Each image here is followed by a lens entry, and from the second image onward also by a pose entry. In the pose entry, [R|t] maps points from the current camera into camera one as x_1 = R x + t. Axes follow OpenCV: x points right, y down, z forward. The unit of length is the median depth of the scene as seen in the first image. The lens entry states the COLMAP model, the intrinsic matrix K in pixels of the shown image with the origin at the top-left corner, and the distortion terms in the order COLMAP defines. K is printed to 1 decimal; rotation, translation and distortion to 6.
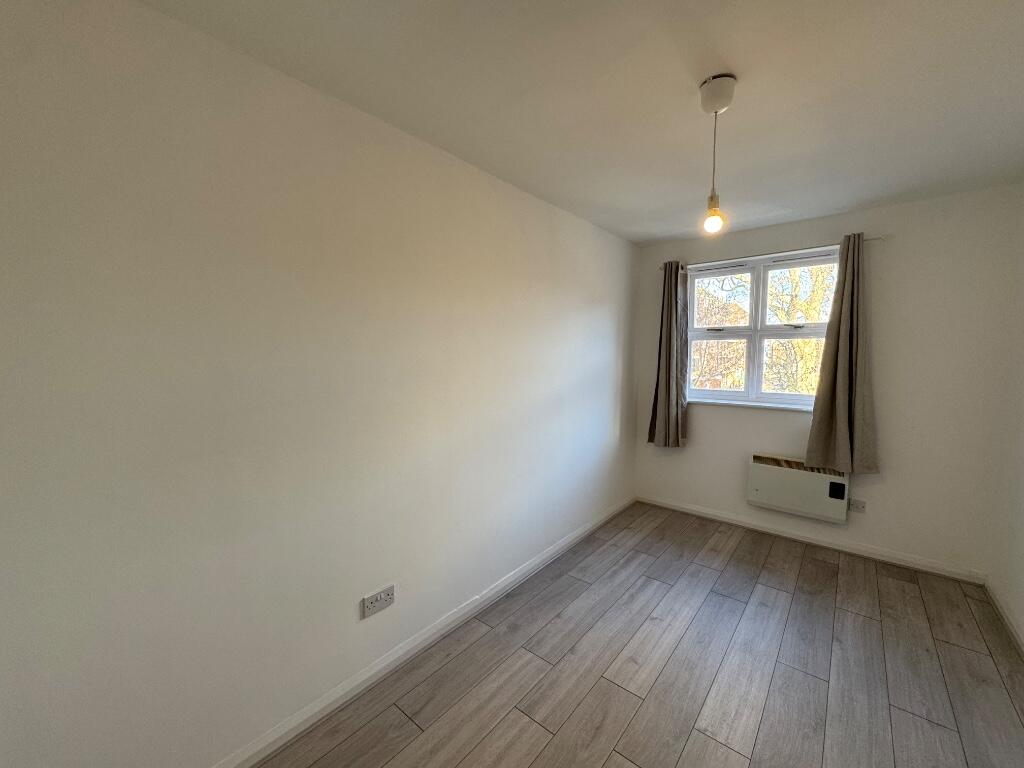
lens RADIAL K [[408.8, 0, 512.7], [0, 408.8, 381.9], [0, 0, 1]] dist [0.003005, 0.000249]
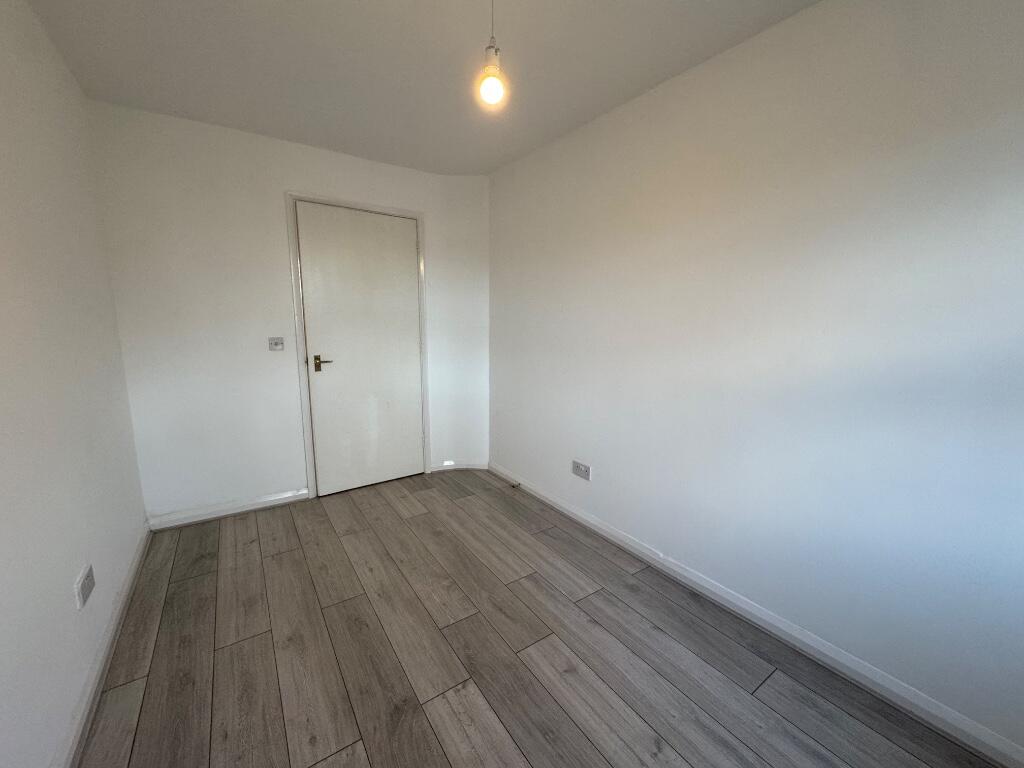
lens RADIAL K [[408.8, 0, 515.6], [0, 408.8, 386.3], [0, 0, 1]] dist [0.003005, 0.000249]
pose [[-0.256096, 0.161975, -0.952984, 0.987436], [-0.079475, 0.978996, 0.187753, -0.003456], [0.963379, 0.123821, -0.237844, 1.013045]]
